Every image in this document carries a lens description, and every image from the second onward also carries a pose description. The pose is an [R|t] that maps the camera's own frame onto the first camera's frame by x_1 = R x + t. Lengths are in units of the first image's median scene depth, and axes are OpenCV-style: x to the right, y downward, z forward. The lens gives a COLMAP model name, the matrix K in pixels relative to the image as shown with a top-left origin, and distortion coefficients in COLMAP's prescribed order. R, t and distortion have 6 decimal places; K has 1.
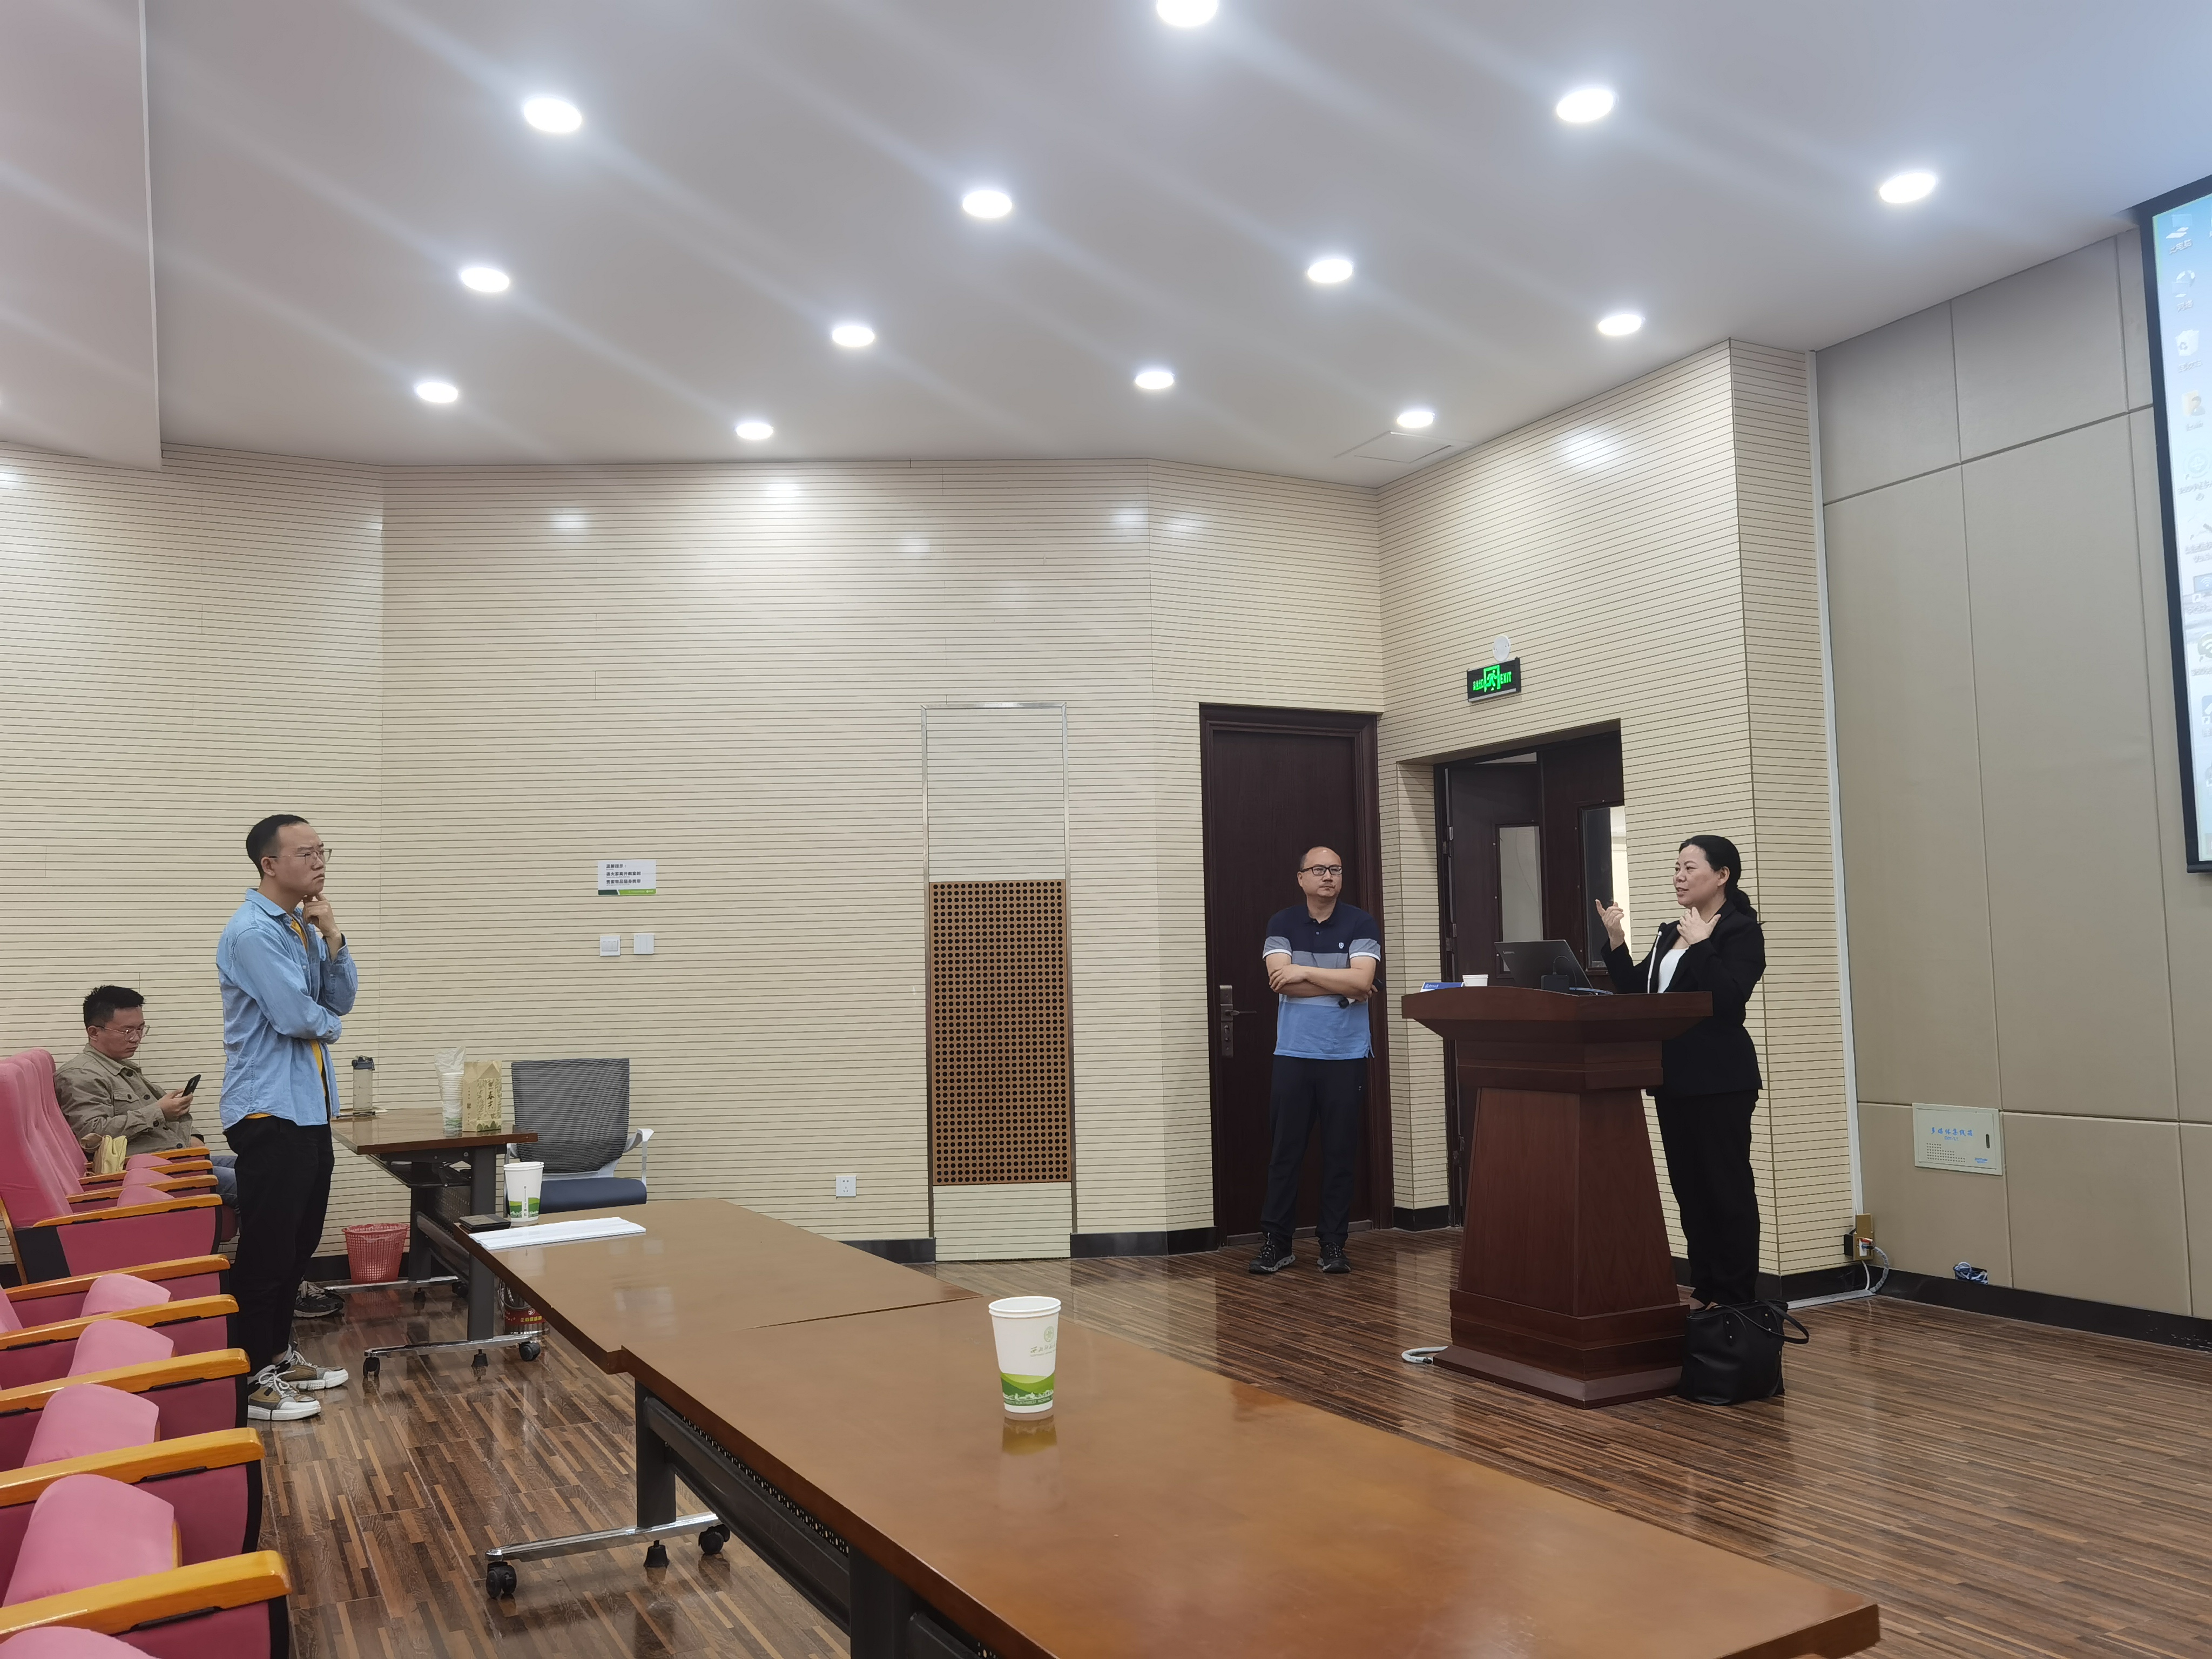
lens RADIAL K [[1749.4, 0, 1144.5], [0, 1749.4, 834.1], [0, 0, 1]] dist [0.011939, 0.005409]
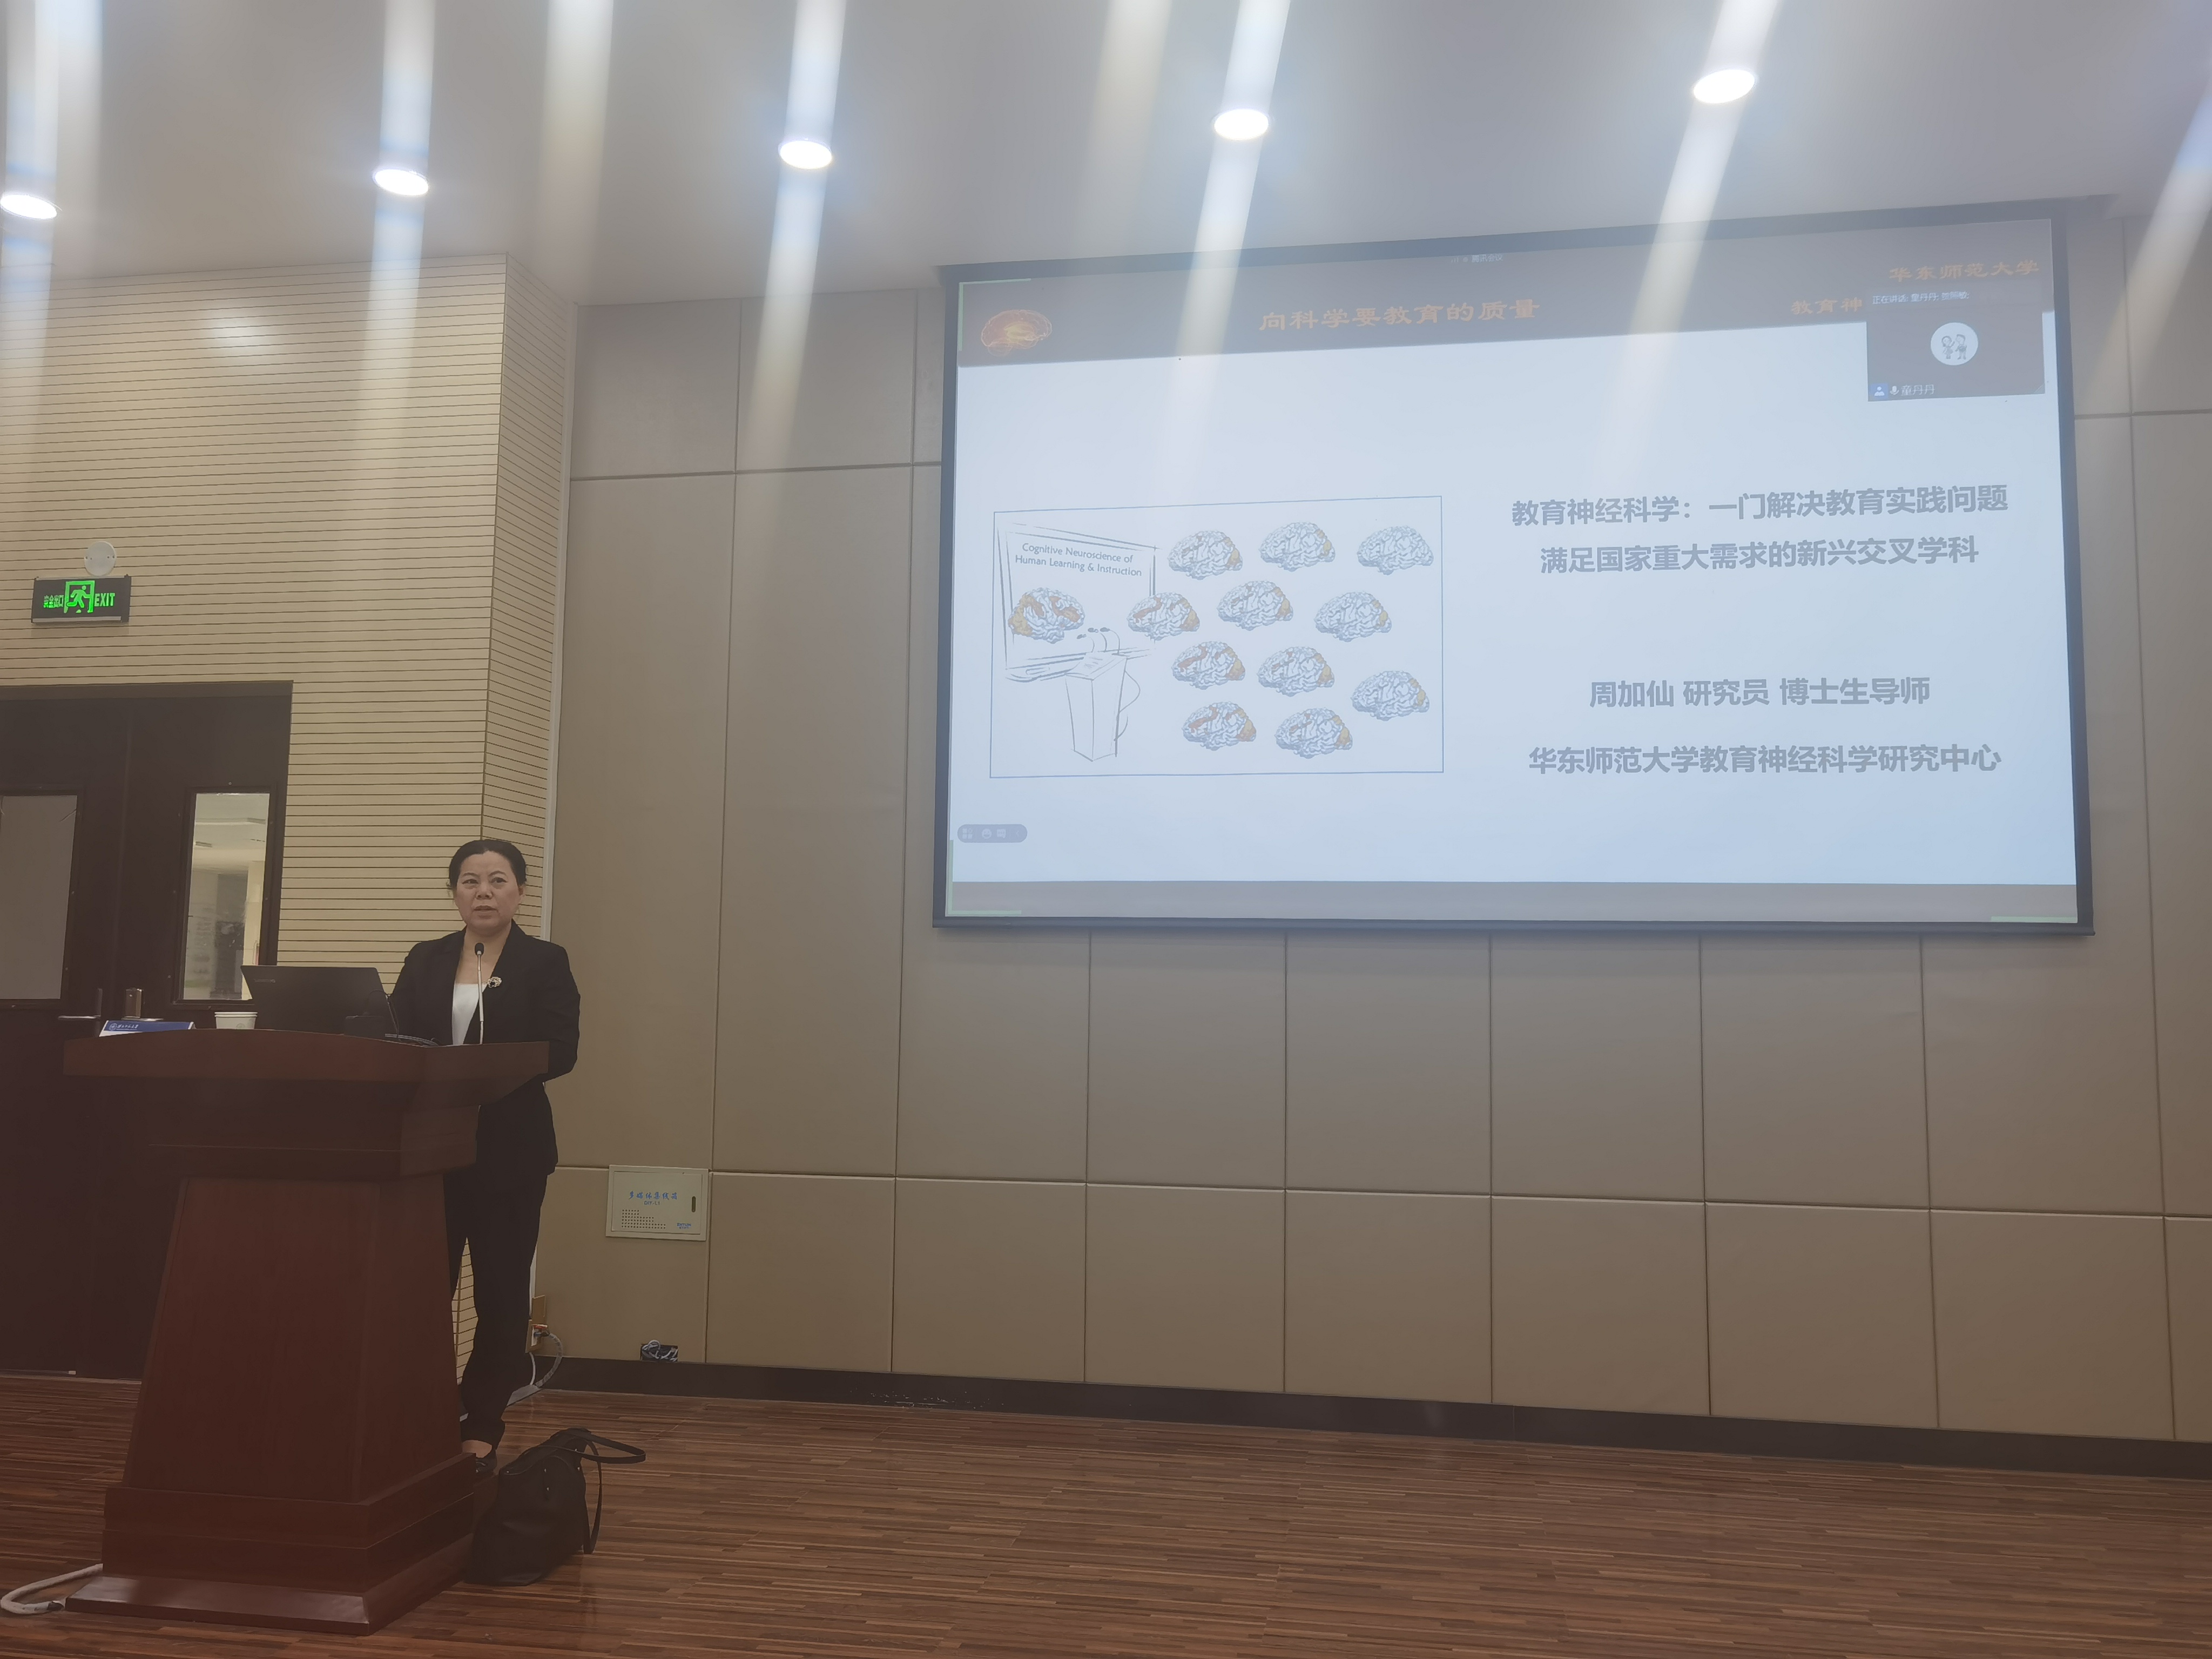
lens RADIAL K [[1749.4, 0, 1107.7], [0, 1749.4, 832.7], [0, 0, 1]] dist [0.011939, 0.005409]
pose [[0.621693, 0.104582, 0.776248, -0.115928], [-0.090462, 0.994001, -0.061469, 0.018405], [-0.778020, -0.032007, 0.627424, 0.261504]]
